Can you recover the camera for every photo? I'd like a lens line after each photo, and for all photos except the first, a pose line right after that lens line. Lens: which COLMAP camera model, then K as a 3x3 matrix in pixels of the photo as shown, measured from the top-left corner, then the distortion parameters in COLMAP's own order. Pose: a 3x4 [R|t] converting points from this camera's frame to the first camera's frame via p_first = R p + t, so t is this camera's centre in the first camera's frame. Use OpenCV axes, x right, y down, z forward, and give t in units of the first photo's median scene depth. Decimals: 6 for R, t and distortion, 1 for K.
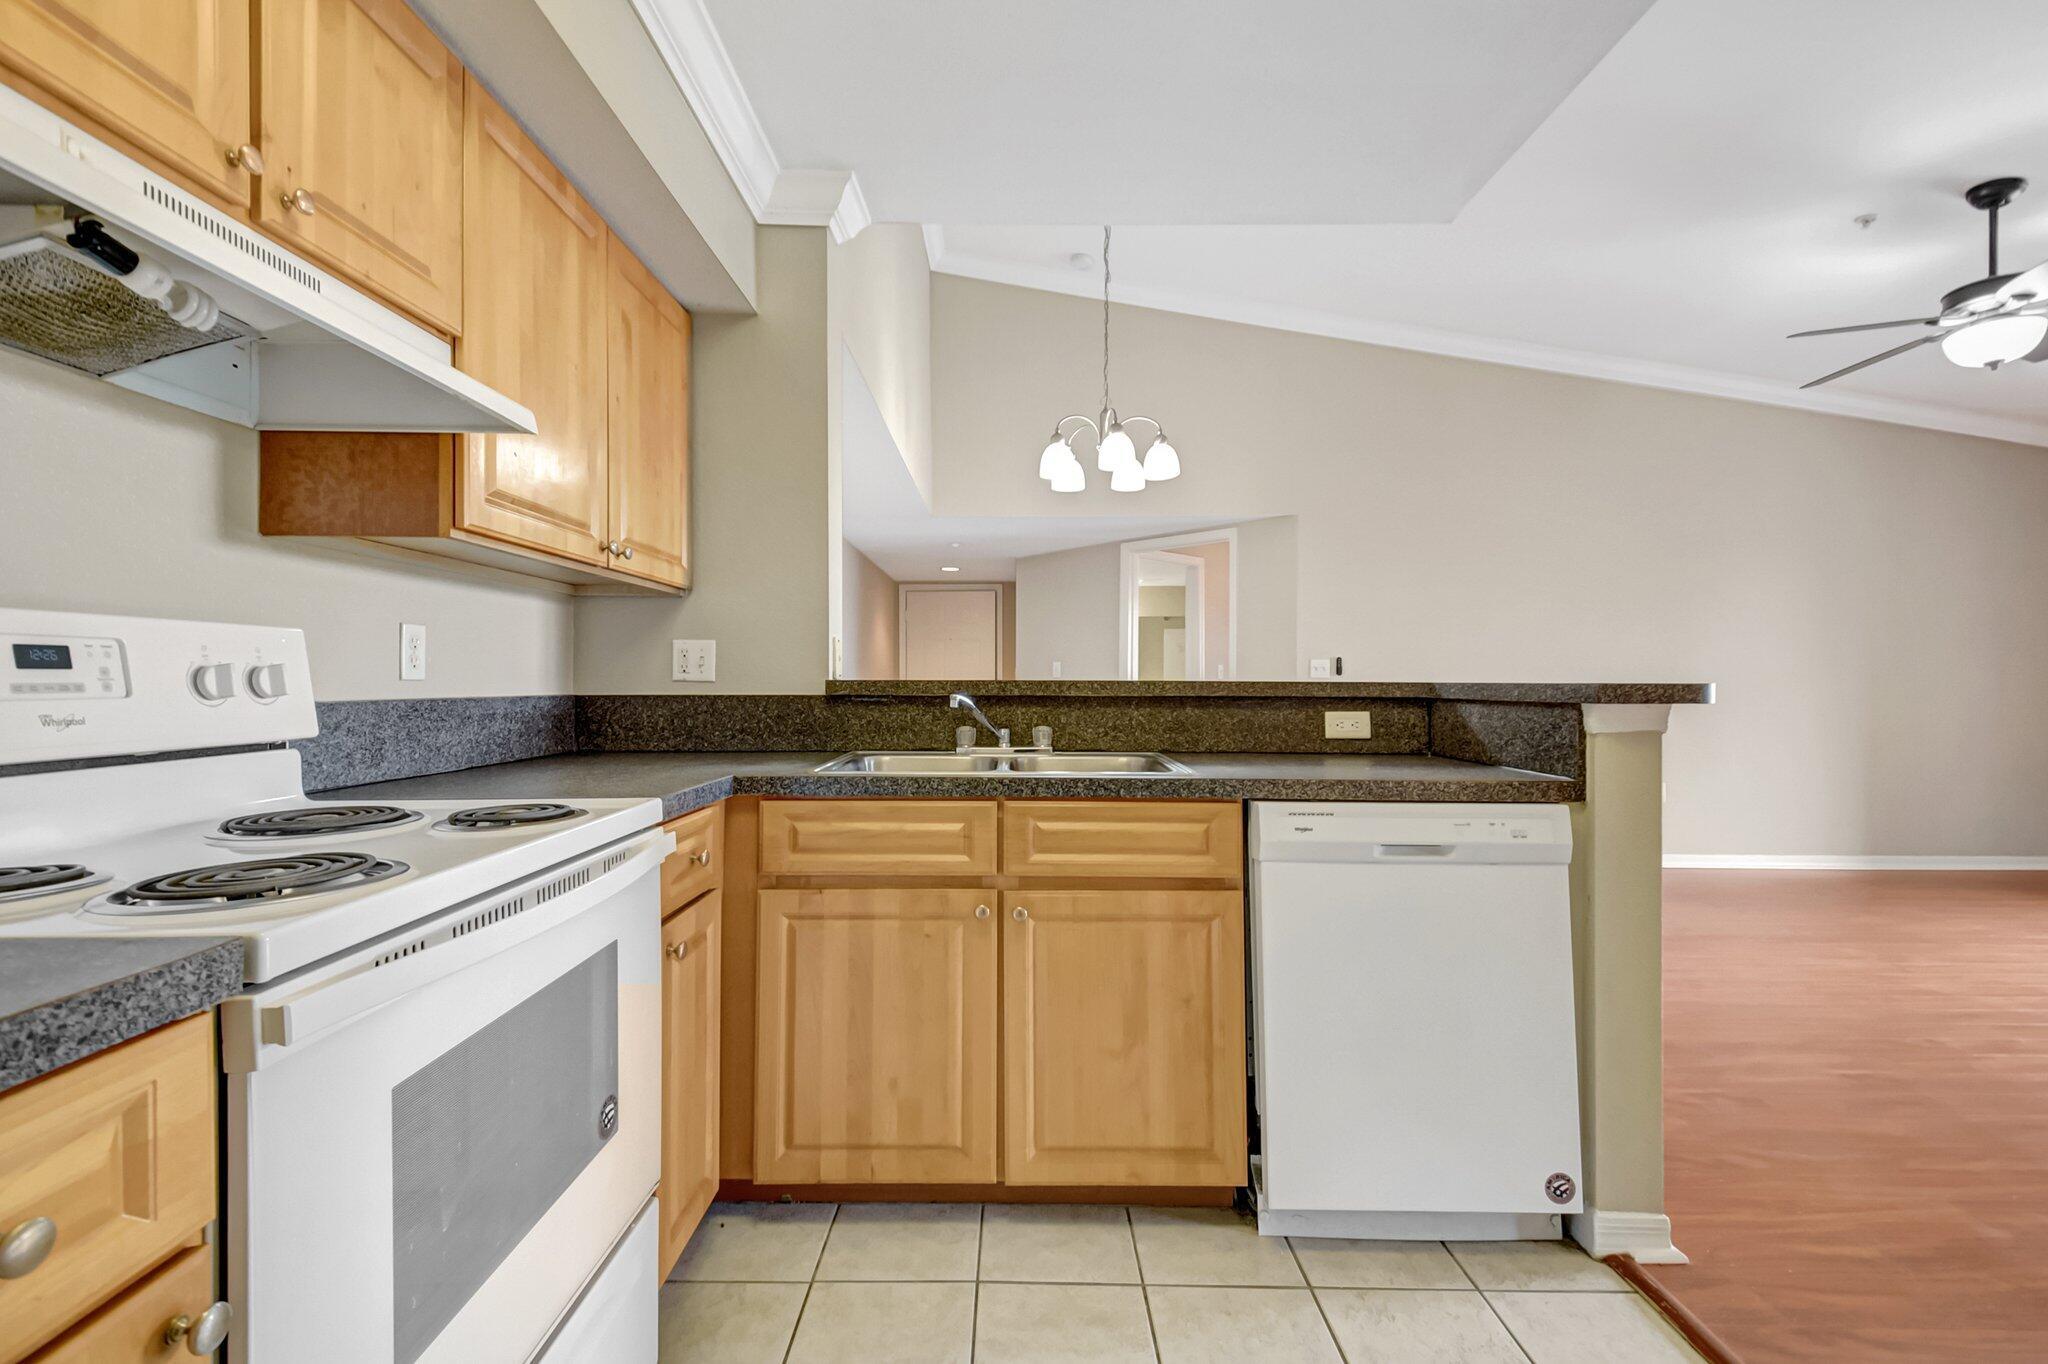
lens RADIAL K [[889.6, 0, 1024.0], [0, 889.6, 682.0], [0, 0, 1]] dist [0.035887, -0.000064]
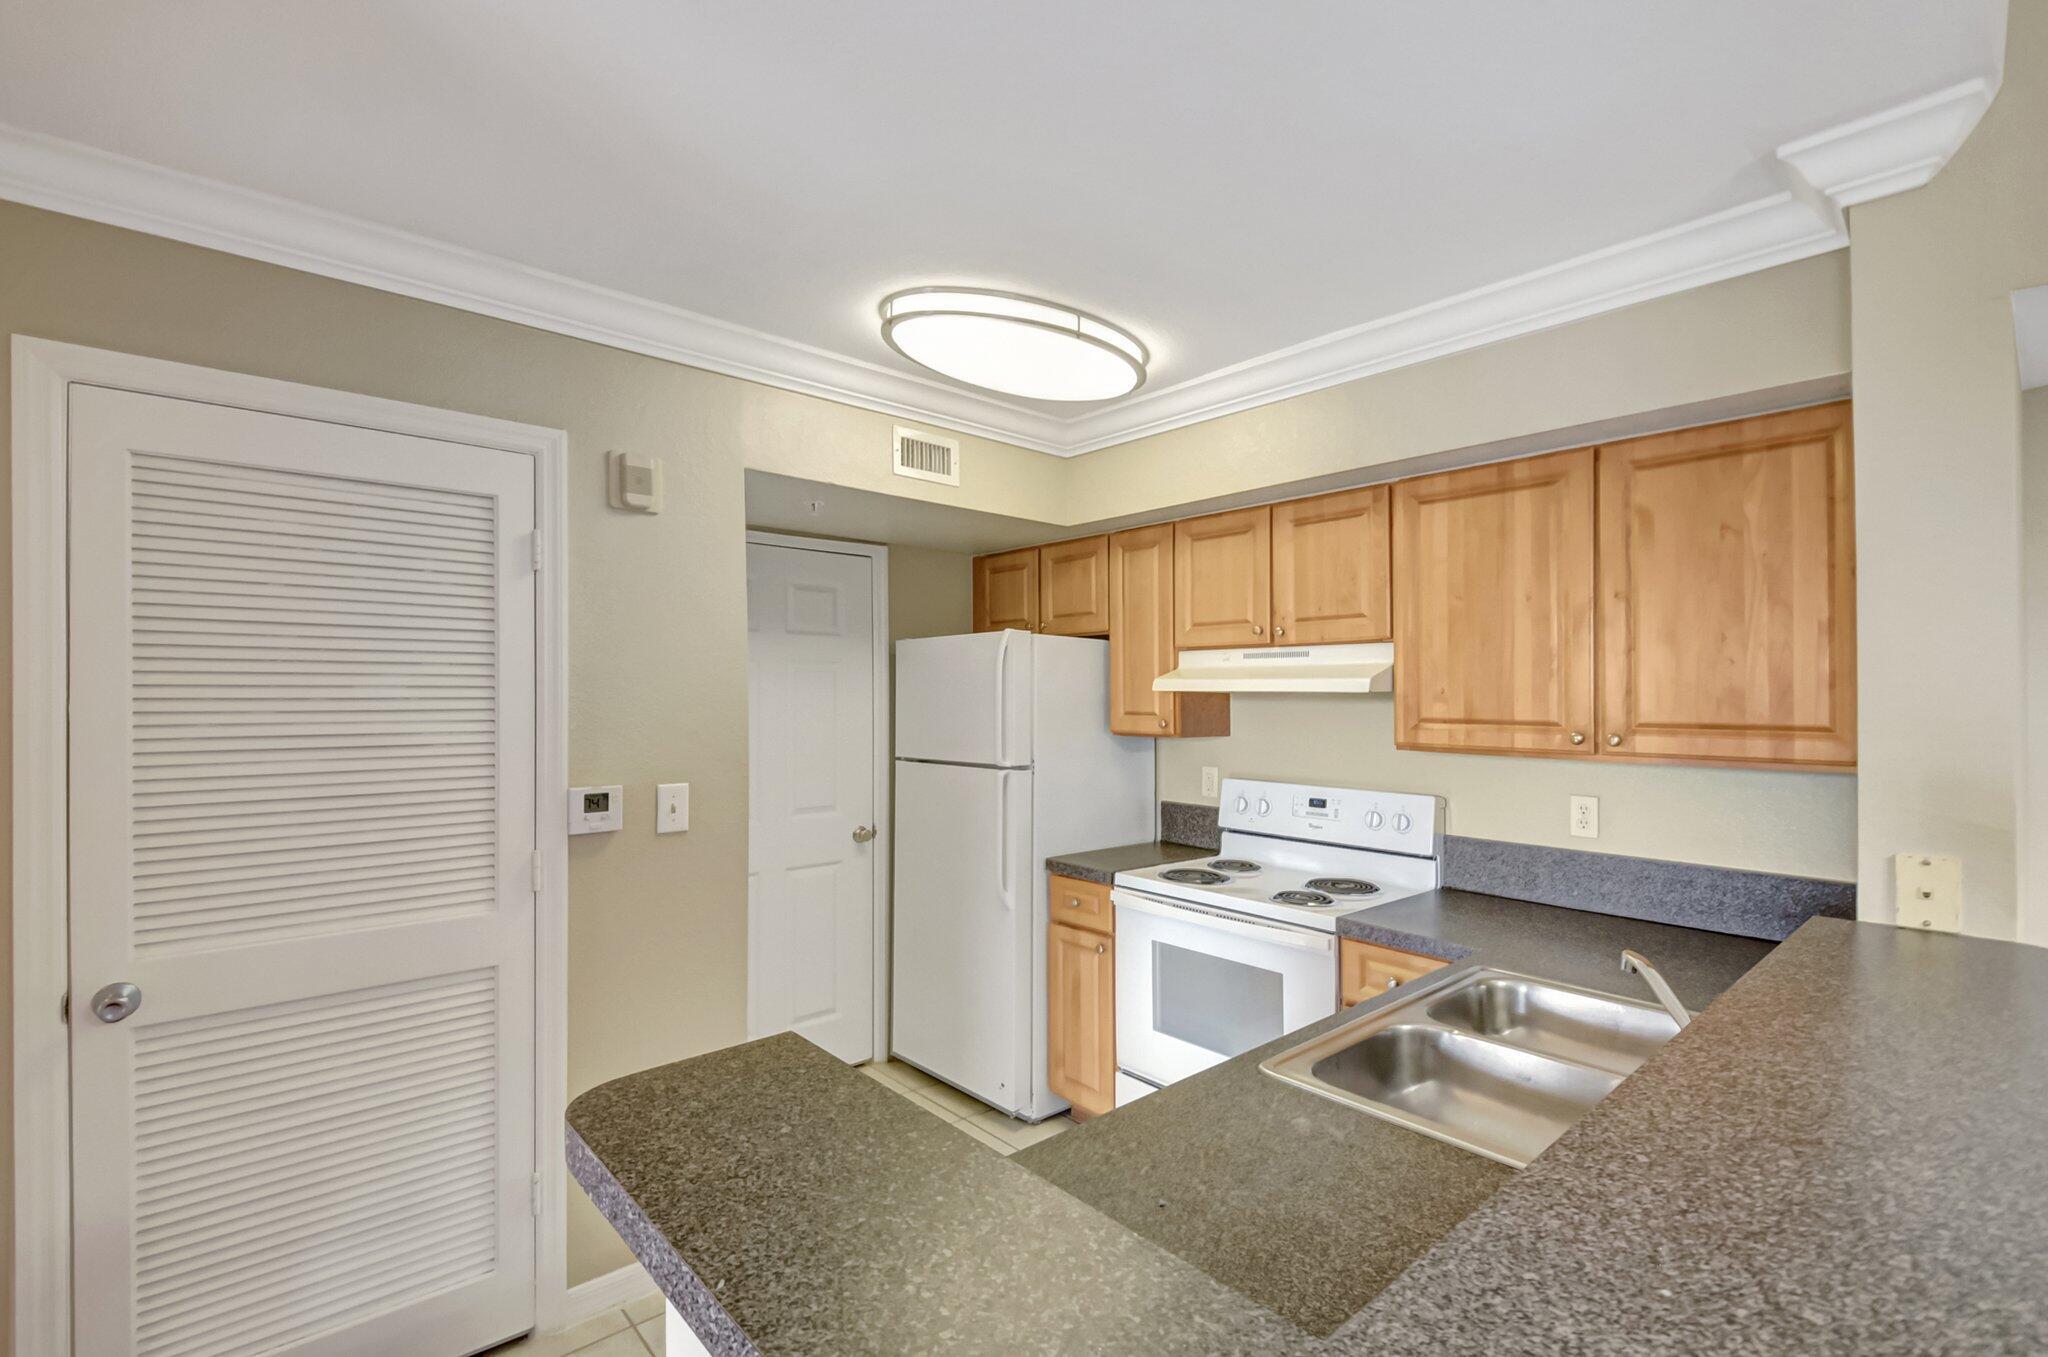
lens RADIAL K [[909.1, 0, 1012.9], [0, 909.1, 692.7], [0, 0, 1]] dist [0.033873, -0.000143]
pose [[-0.755030, -0.004702, -0.655673, 0.889831], [-0.006808, 0.999977, 0.000669, -0.217396], [0.655655, 0.004968, -0.755045, 1.504398]]
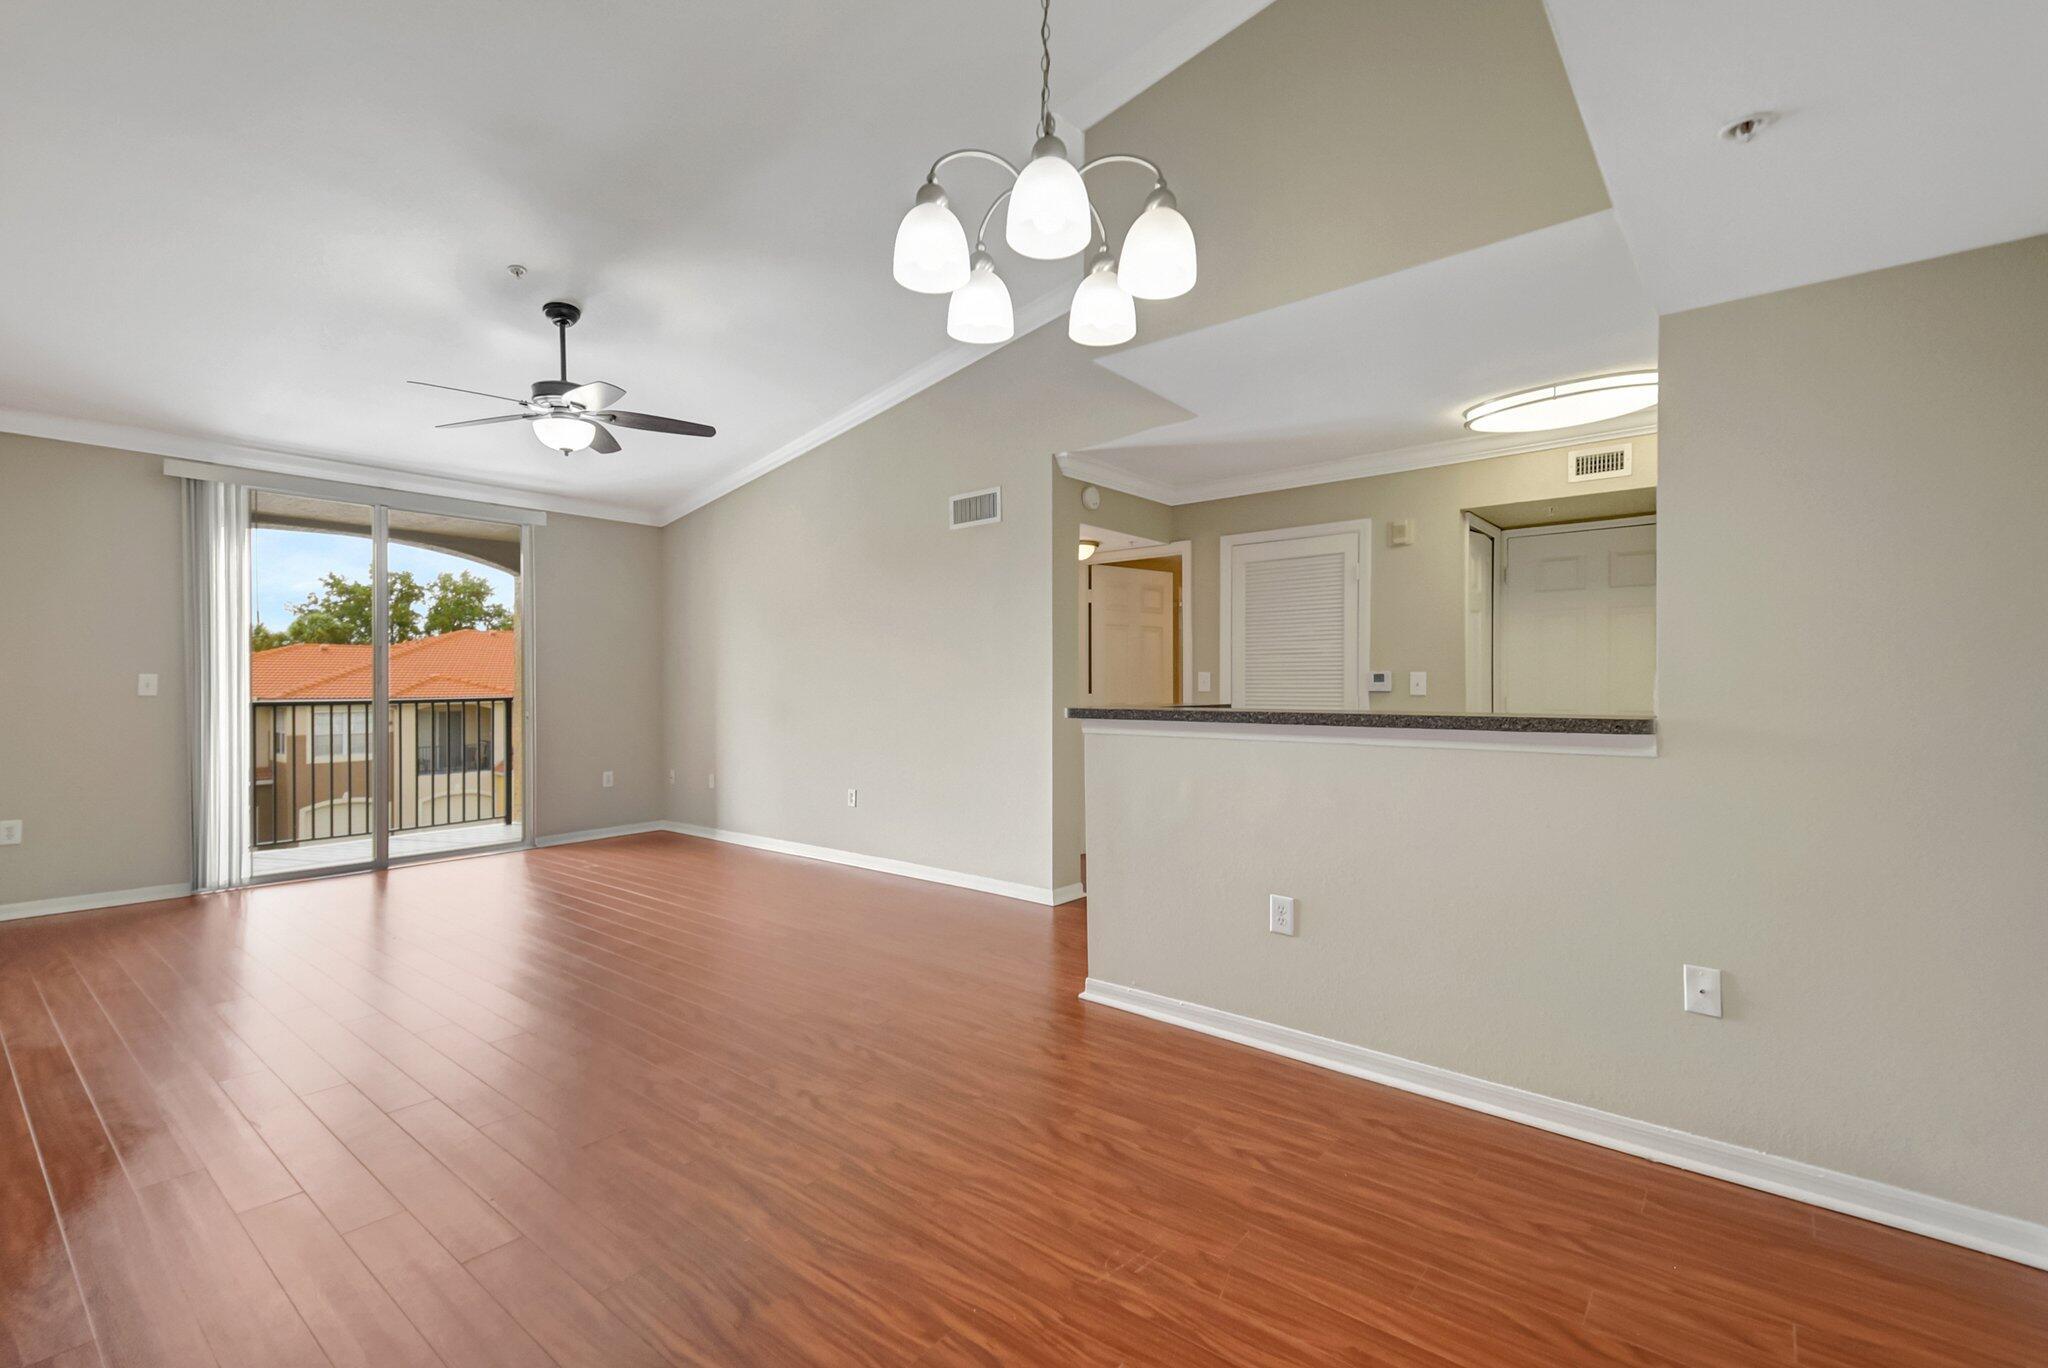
lens RADIAL K [[909.1, 0, 1012.9], [0, 909.1, 698.2], [0, 0, 1]] dist [0.033873, -0.000143]
pose [[-0.766745, -0.009571, 0.641880, -0.435179], [0.001695, 0.999855, 0.016934, -0.053641], [-0.641949, 0.014072, -0.766618, 3.076238]]
